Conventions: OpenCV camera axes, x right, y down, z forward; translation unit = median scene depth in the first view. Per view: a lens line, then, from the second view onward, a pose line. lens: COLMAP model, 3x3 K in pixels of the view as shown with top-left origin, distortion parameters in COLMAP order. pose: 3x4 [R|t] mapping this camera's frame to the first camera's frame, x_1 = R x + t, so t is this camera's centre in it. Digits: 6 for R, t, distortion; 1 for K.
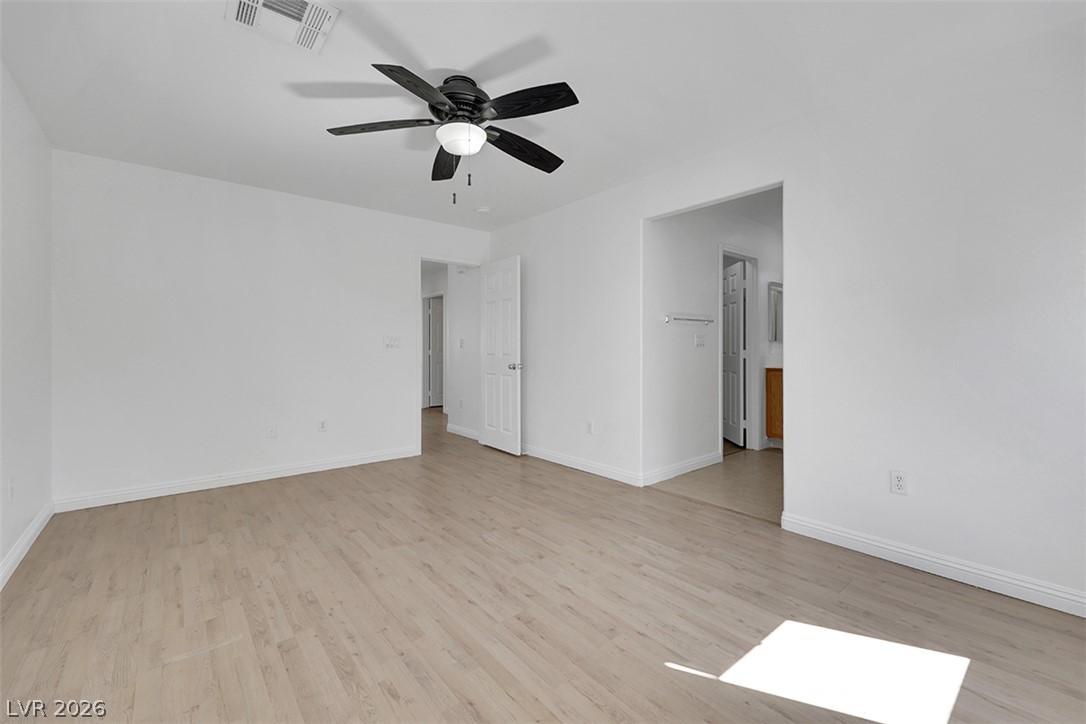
lens RADIAL K [[448.9, 0, 537.7], [0, 448.9, 356.2], [0, 0, 1]] dist [-0.000622, 0.000572]
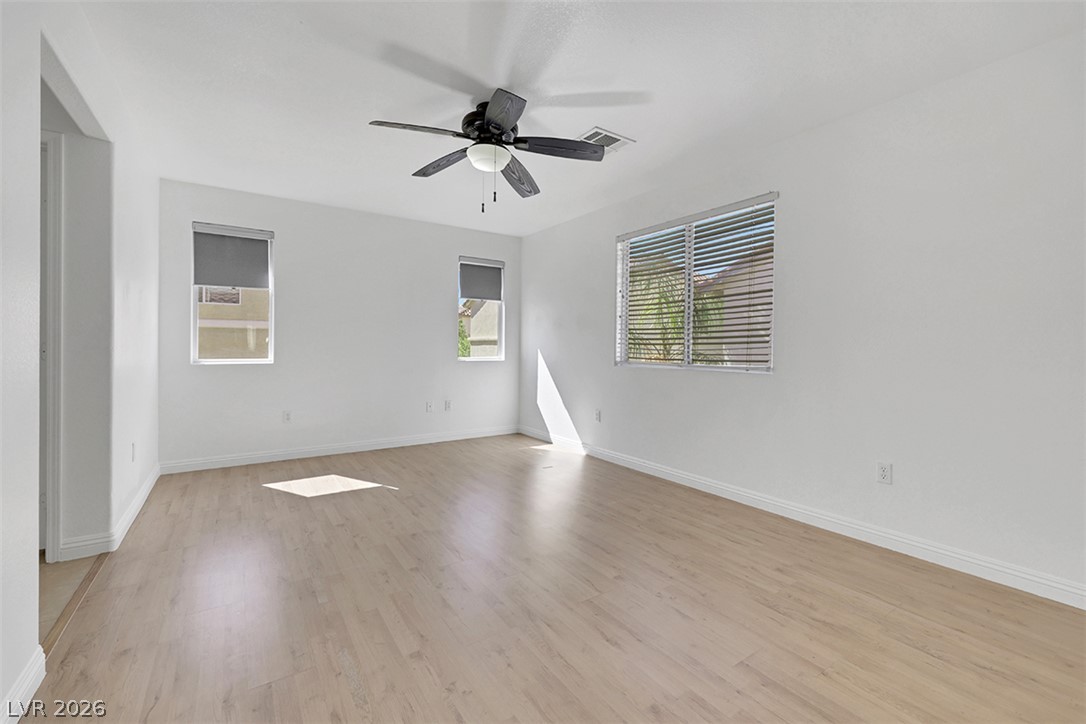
lens RADIAL K [[448.9, 0, 546.4], [0, 448.9, 355.2], [0, 0, 1]] dist [-0.000622, 0.000572]
pose [[-0.997065, -0.008806, 0.076049, -0.395118], [-0.006118, 0.999351, 0.035501, -0.031049], [-0.076312, 0.034931, -0.996472, 2.054626]]
